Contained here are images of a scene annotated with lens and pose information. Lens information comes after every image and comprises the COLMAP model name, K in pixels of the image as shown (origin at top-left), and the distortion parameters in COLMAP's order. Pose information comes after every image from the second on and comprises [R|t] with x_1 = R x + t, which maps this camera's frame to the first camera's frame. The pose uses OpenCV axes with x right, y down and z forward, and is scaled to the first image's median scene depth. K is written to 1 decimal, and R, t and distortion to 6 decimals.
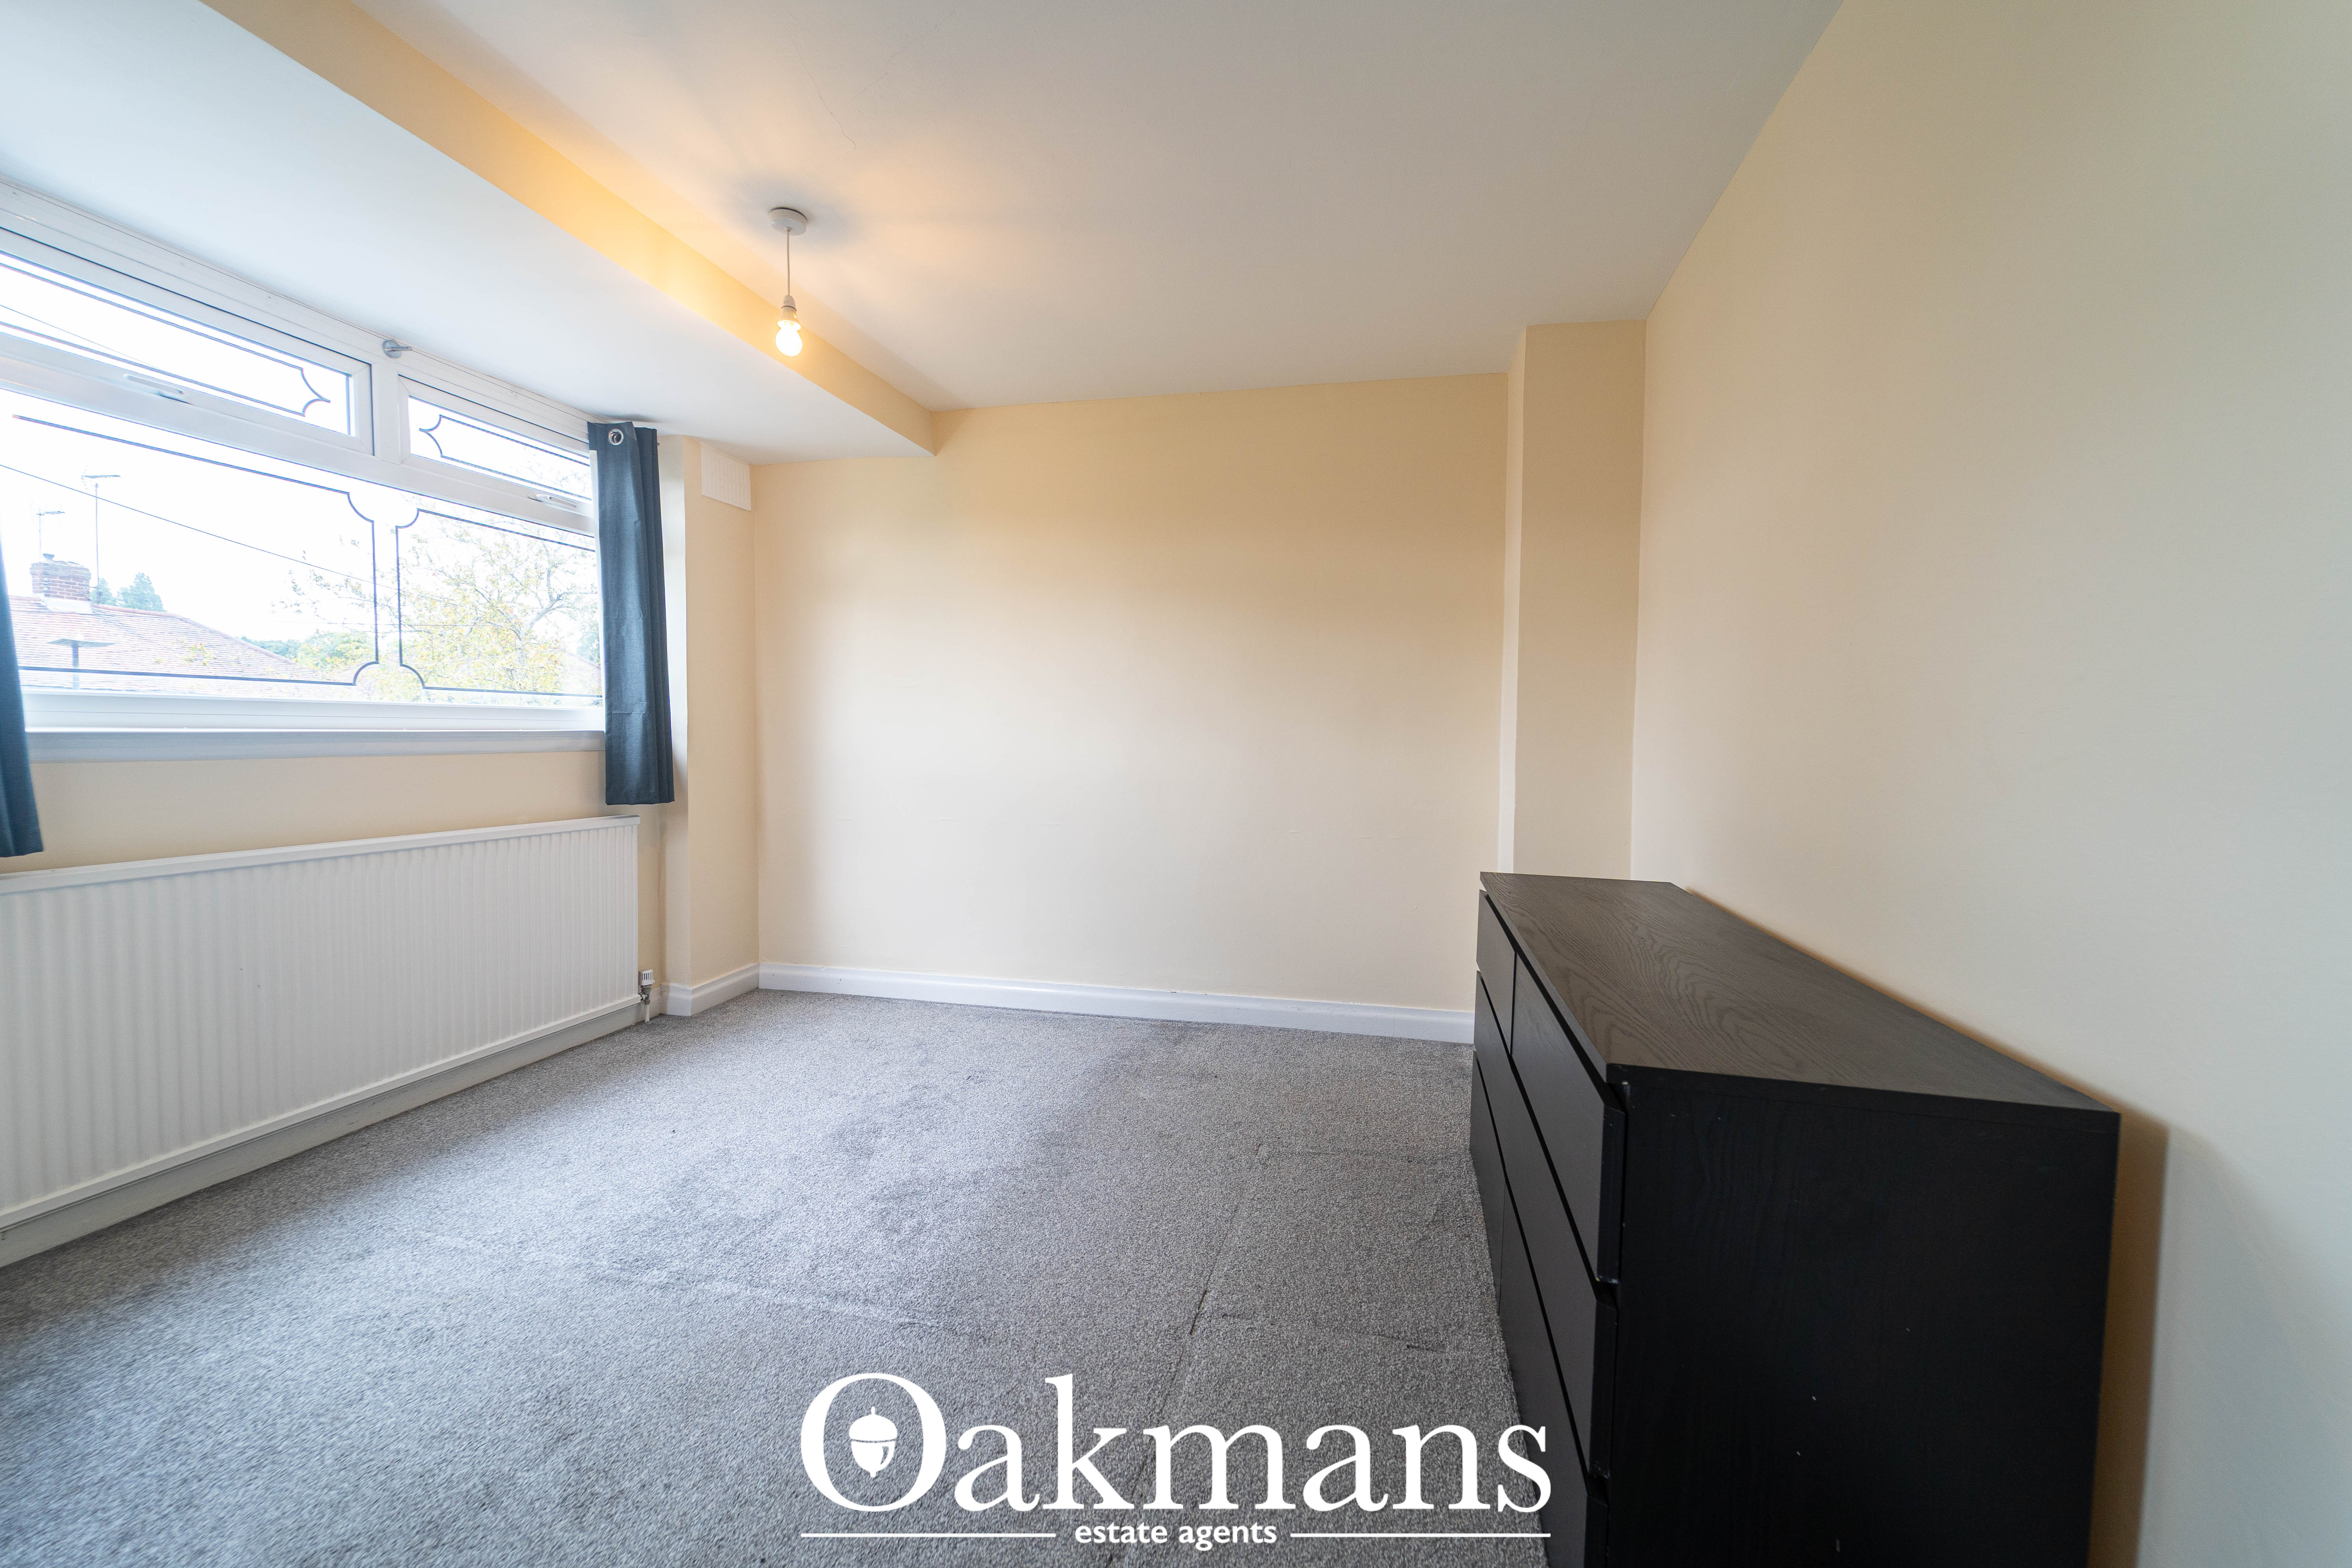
lens RADIAL K [[948.9, 0, 1182.8], [0, 948.9, 762.0], [0, 0, 1]] dist [0.008402, -0.004516]
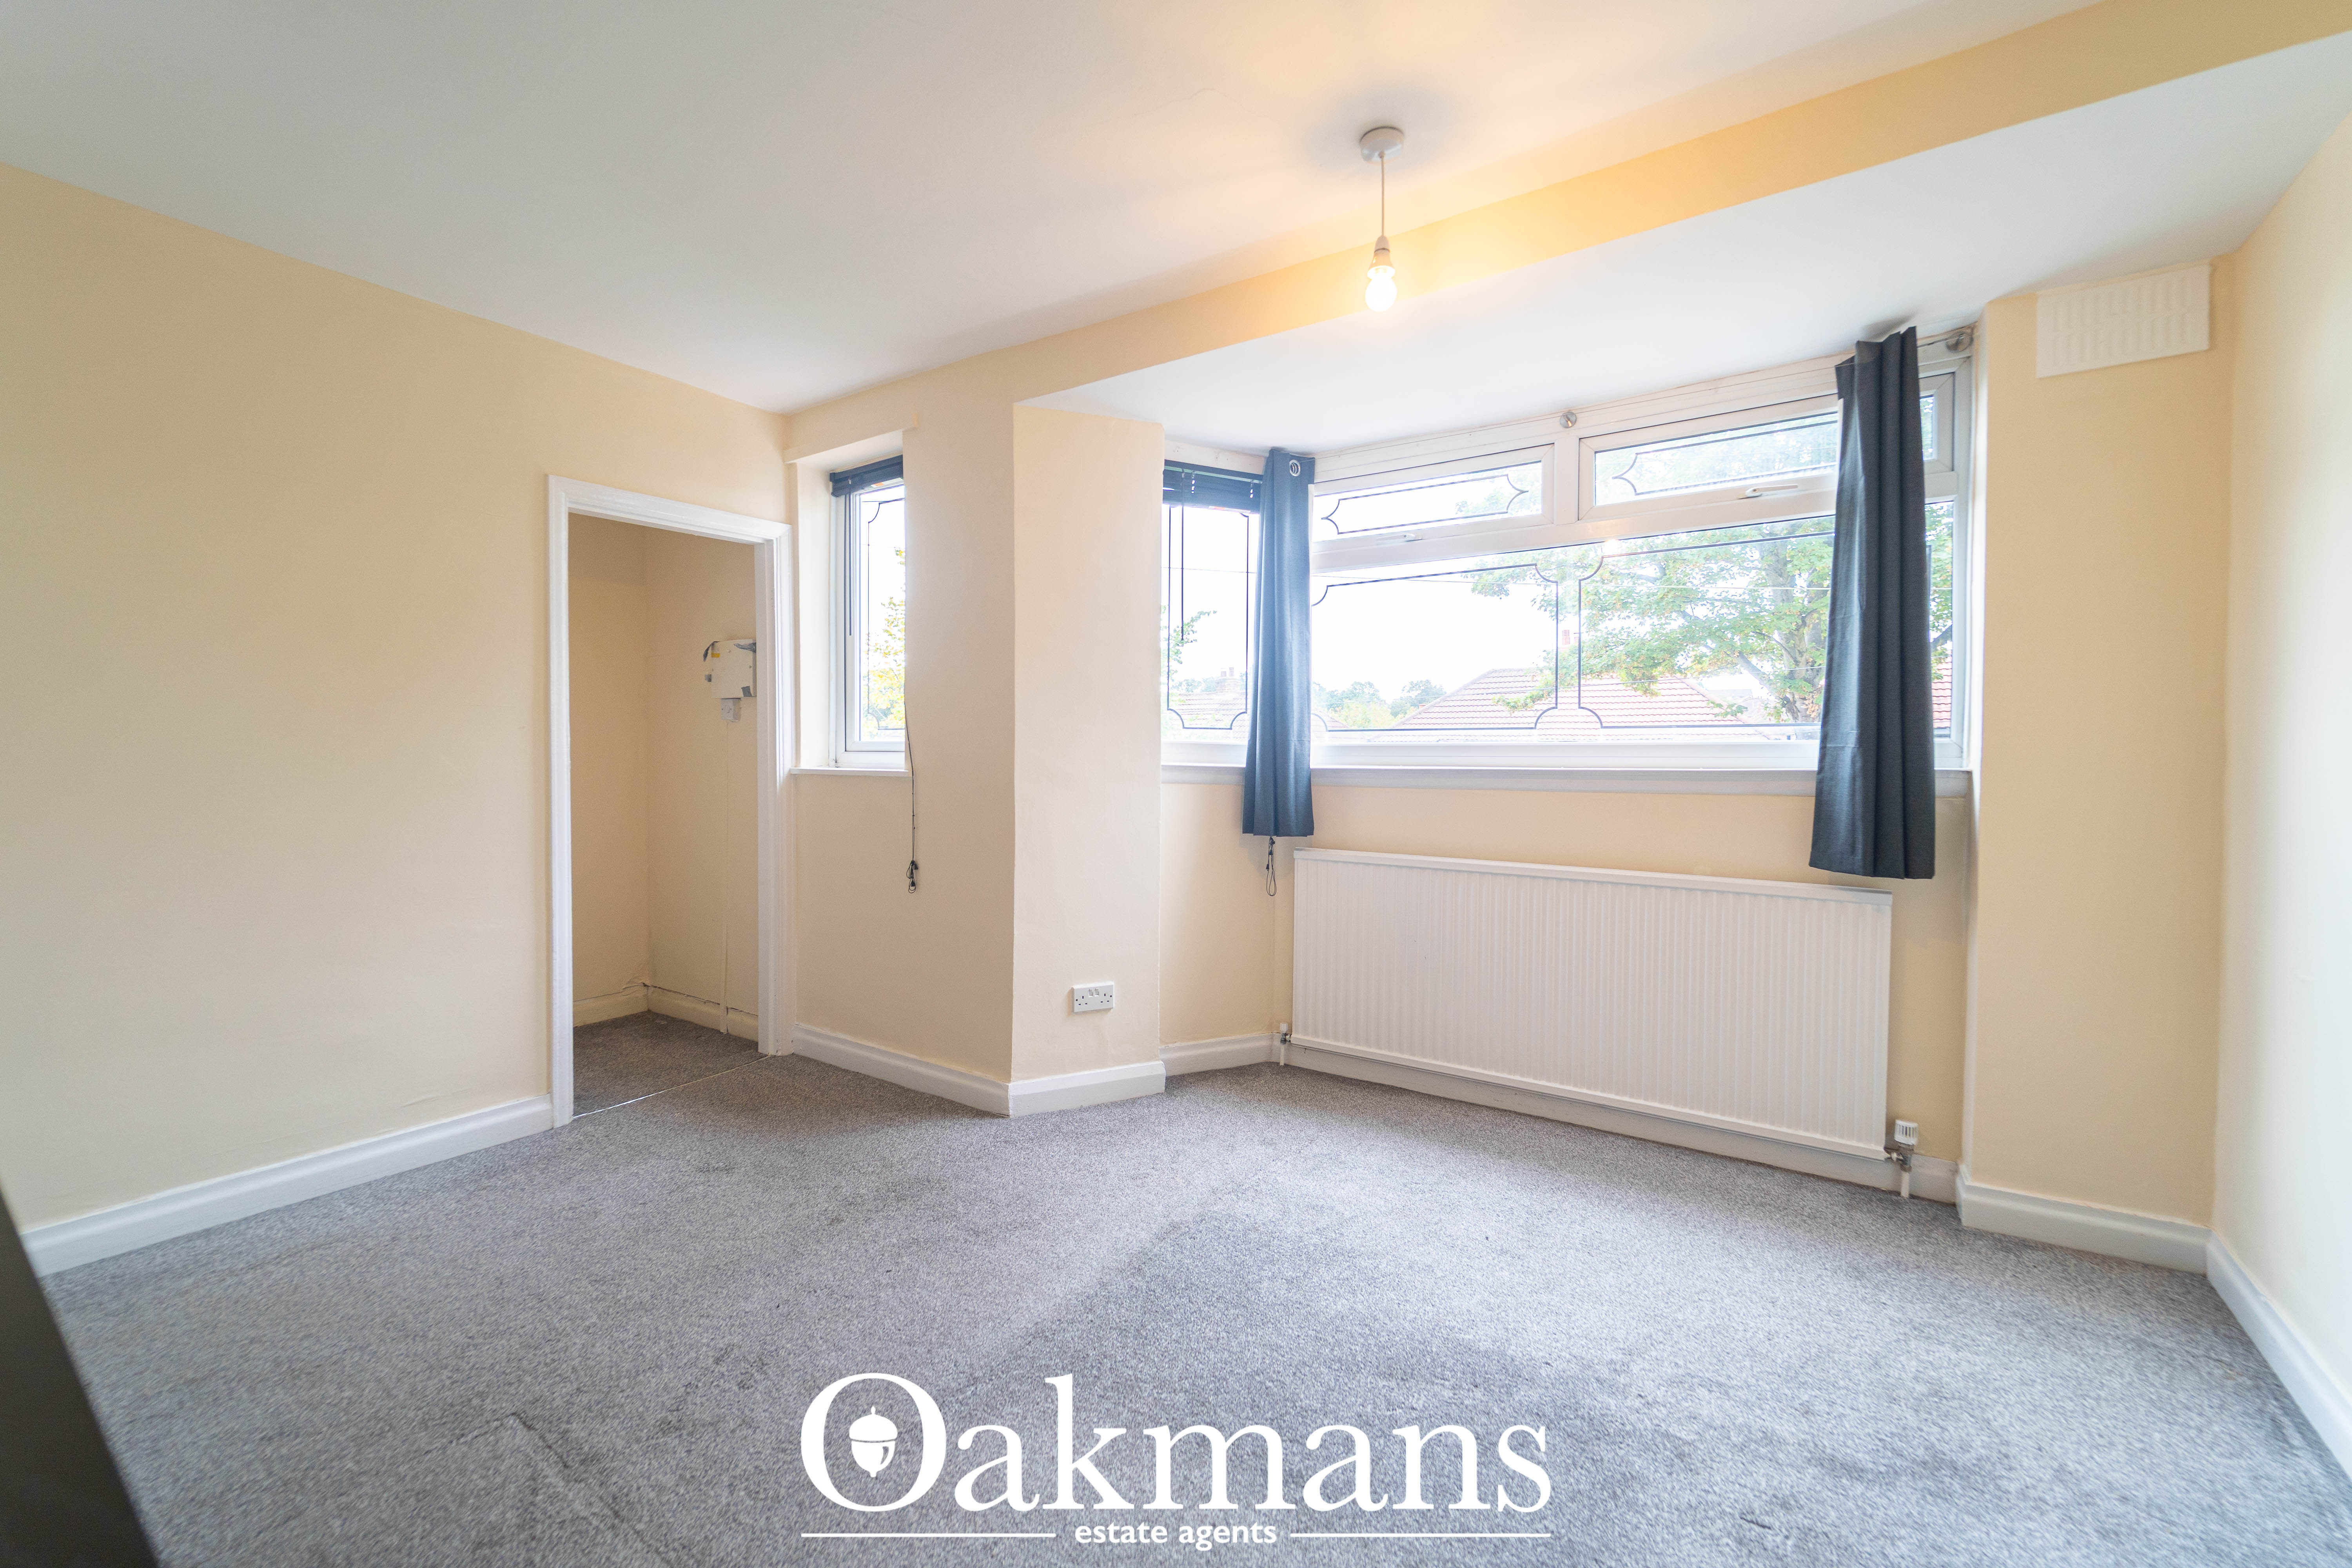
lens RADIAL K [[948.9, 0, 1182.8], [0, 948.9, 762.0], [0, 0, 1]] dist [0.008402, -0.004516]
pose [[-0.374314, -0.003577, -0.927295, 0.296240], [-0.034430, 0.999357, 0.010042, -0.030887], [0.926663, 0.035685, -0.374196, 0.860983]]
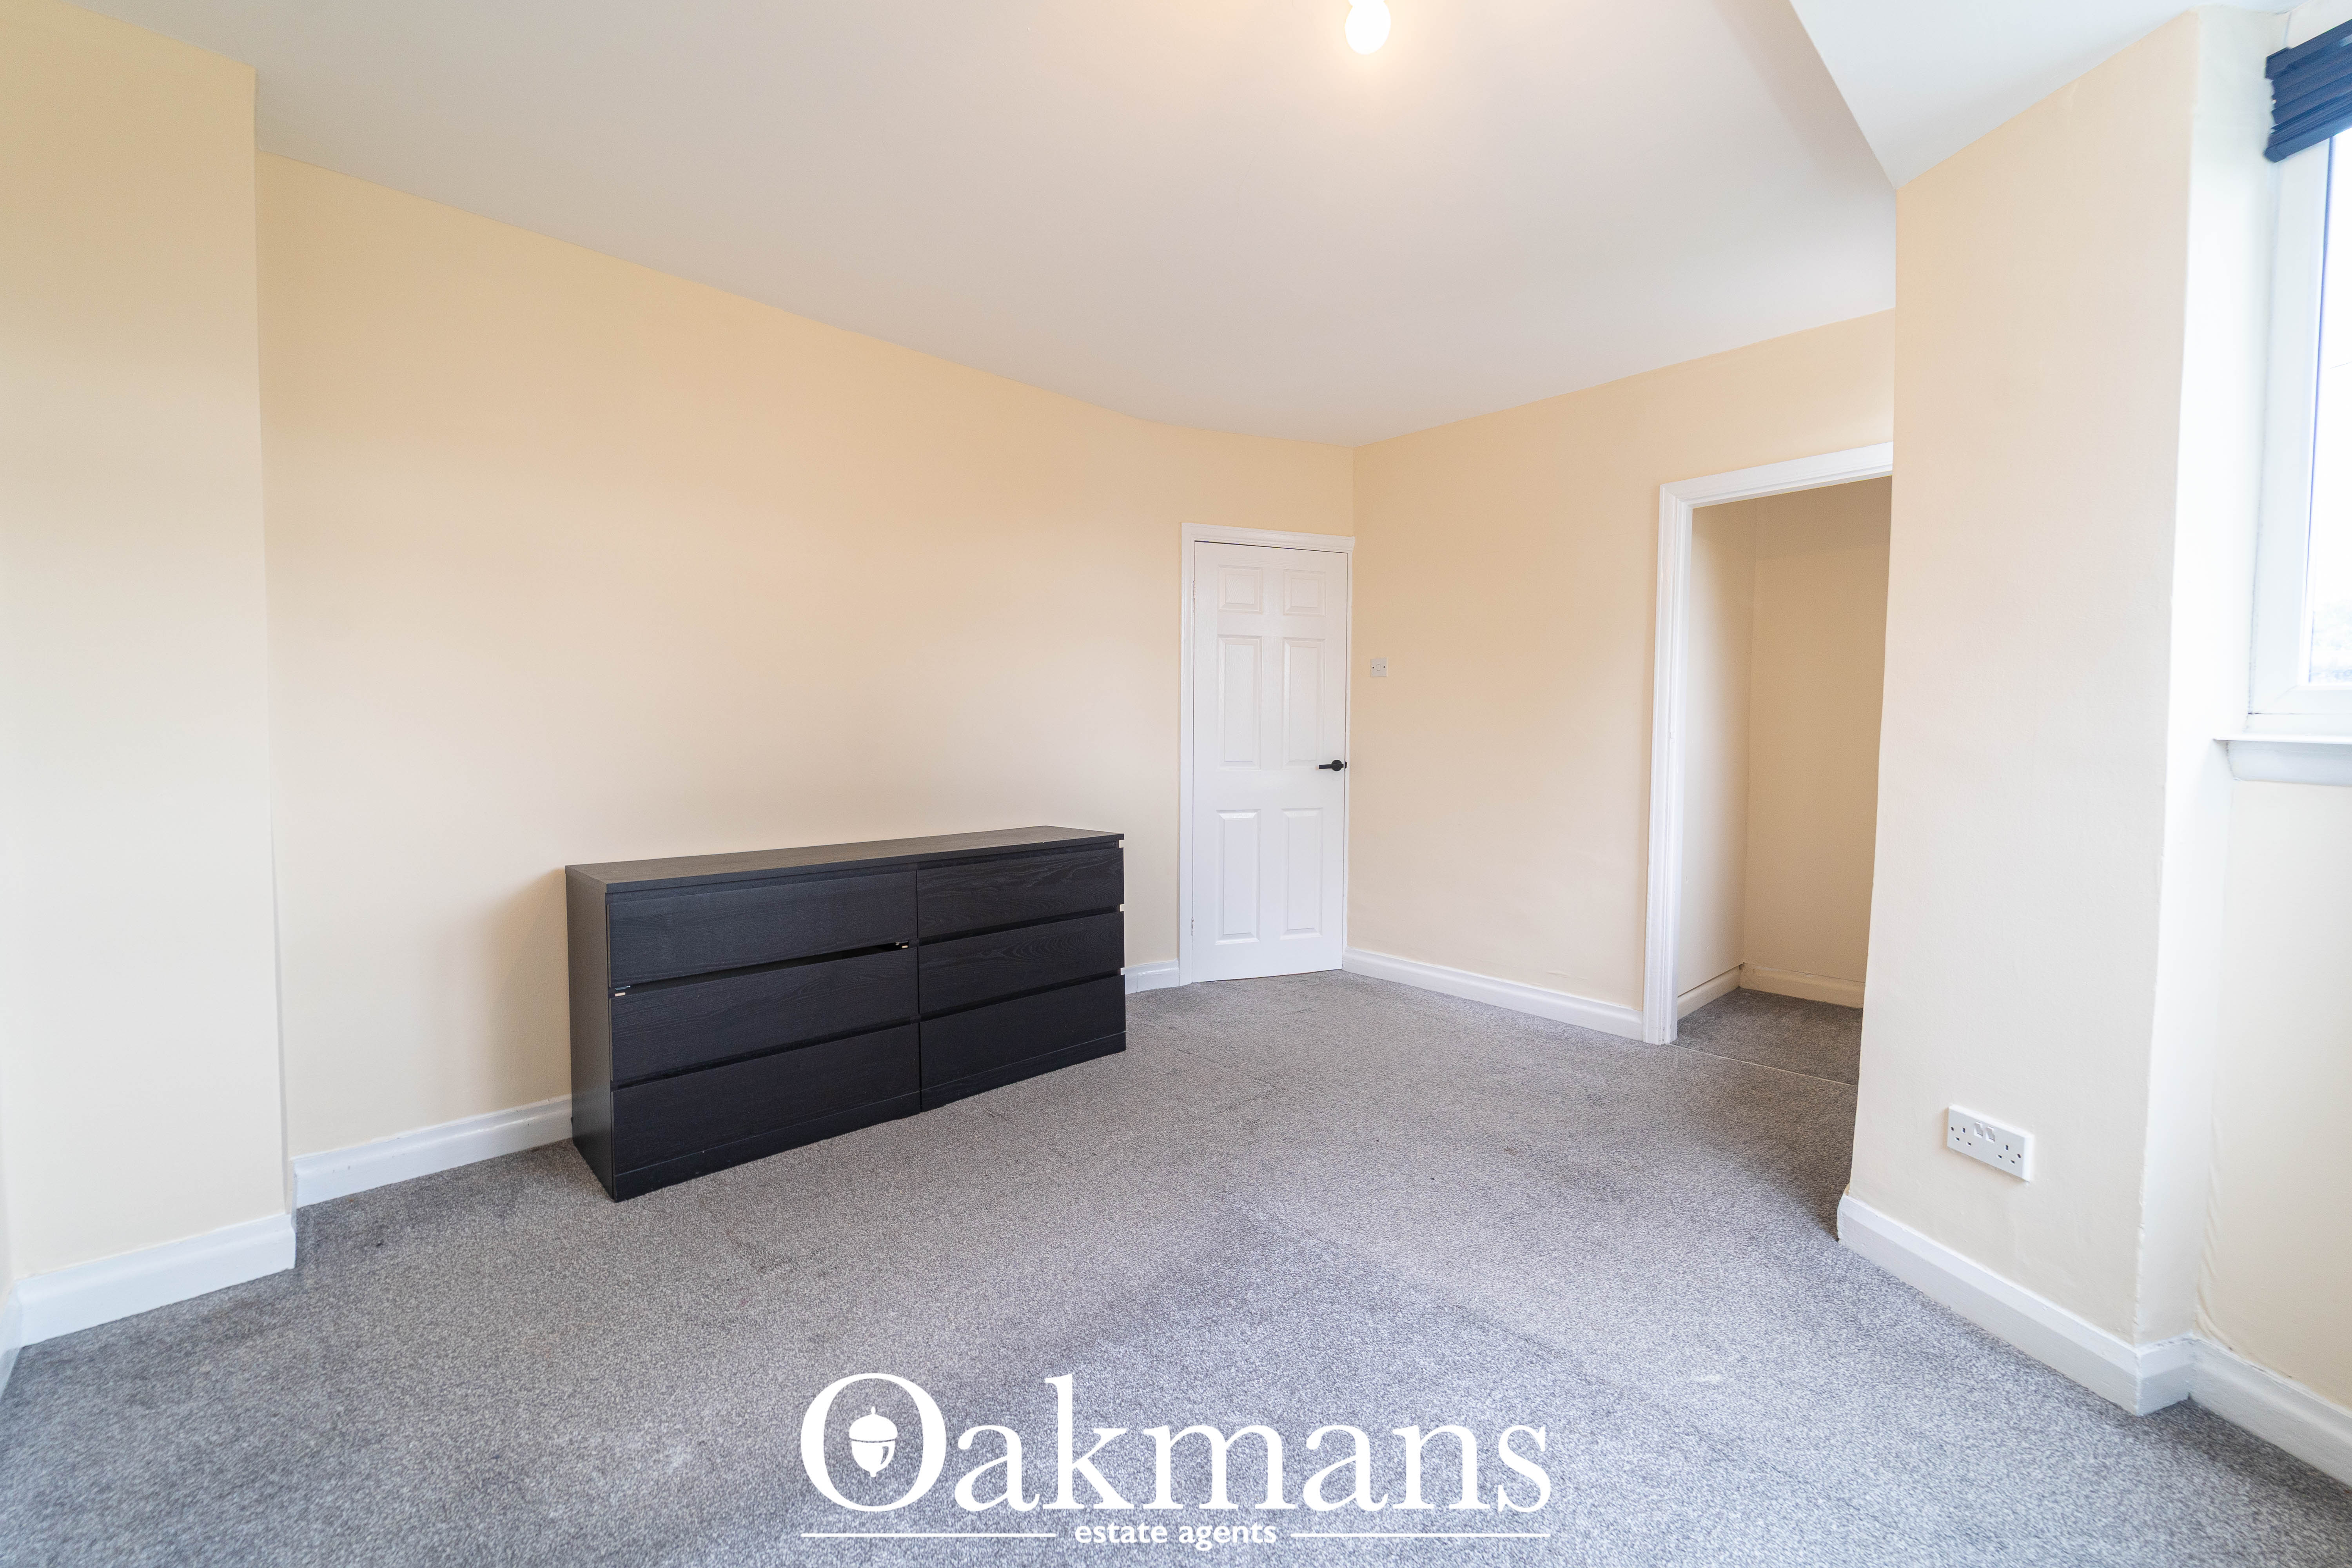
lens RADIAL K [[948.9, 0, 1182.8], [0, 948.9, 762.0], [0, 0, 1]] dist [0.008402, -0.004516]
pose [[-0.822959, -0.037305, 0.566874, -0.487370], [-0.001045, 0.997939, 0.064155, -0.035147], [-0.568099, 0.052205, -0.821302, 1.136832]]
